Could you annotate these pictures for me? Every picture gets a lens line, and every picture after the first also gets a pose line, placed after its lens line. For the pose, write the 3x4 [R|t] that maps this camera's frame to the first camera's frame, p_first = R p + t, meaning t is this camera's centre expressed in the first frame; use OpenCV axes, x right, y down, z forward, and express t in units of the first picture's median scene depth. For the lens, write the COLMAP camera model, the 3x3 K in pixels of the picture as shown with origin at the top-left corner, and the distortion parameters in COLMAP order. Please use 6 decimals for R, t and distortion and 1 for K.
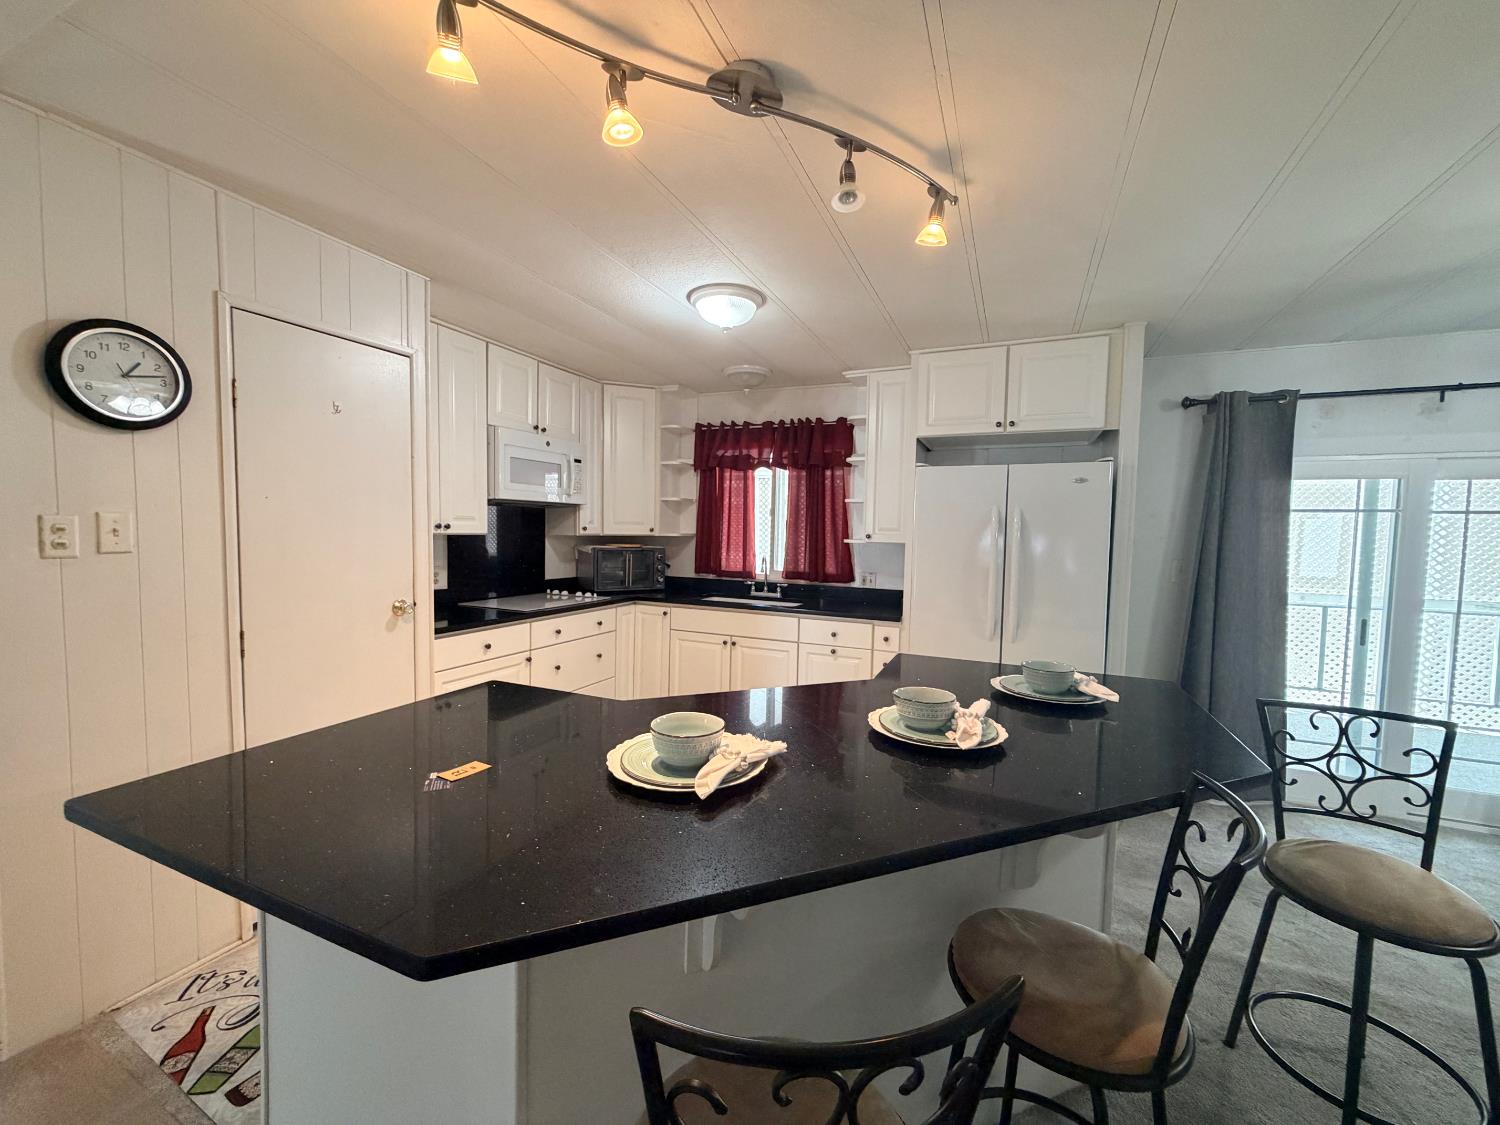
lens RADIAL K [[599.9, 0, 741.0], [0, 599.9, 570.3], [0, 0, 1]] dist [-0.001861, -0.000201]
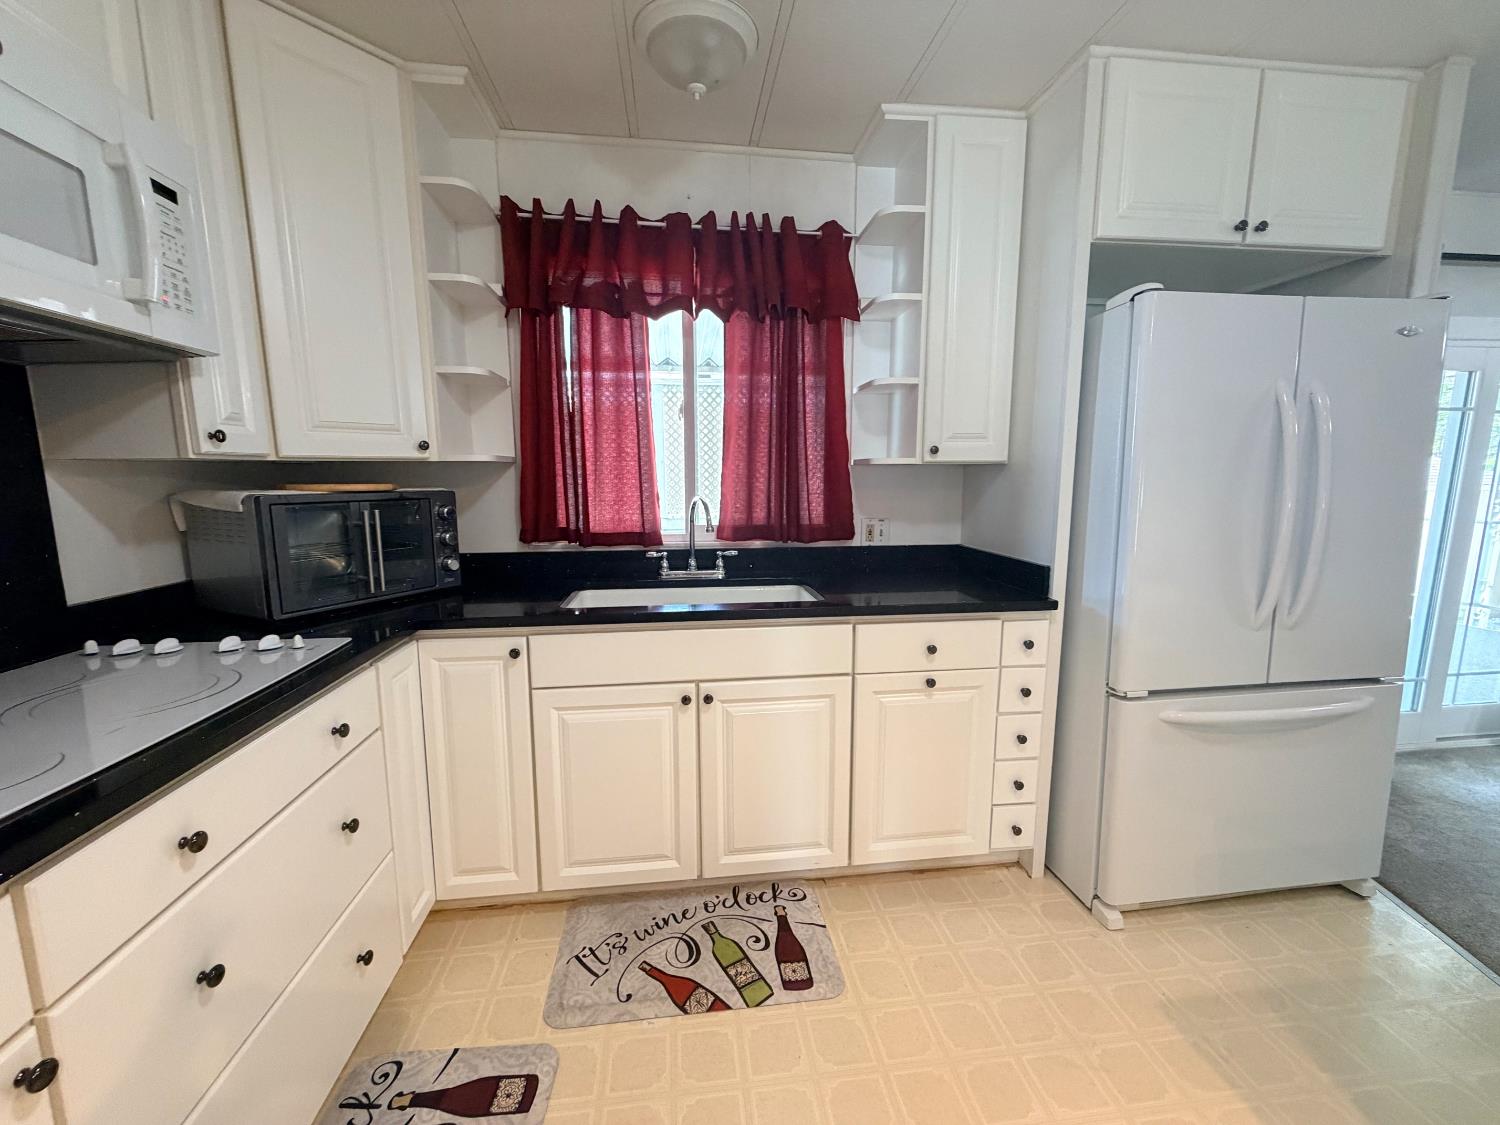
lens RADIAL K [[599.9, 0, 743.3], [0, 599.9, 564.3], [0, 0, 1]] dist [-0.001861, -0.000201]
pose [[0.852087, -0.100964, 0.513570, -0.183674], [0.057418, 0.993328, 0.100015, -0.016252], [-0.520242, -0.055733, 0.852199, 0.551017]]
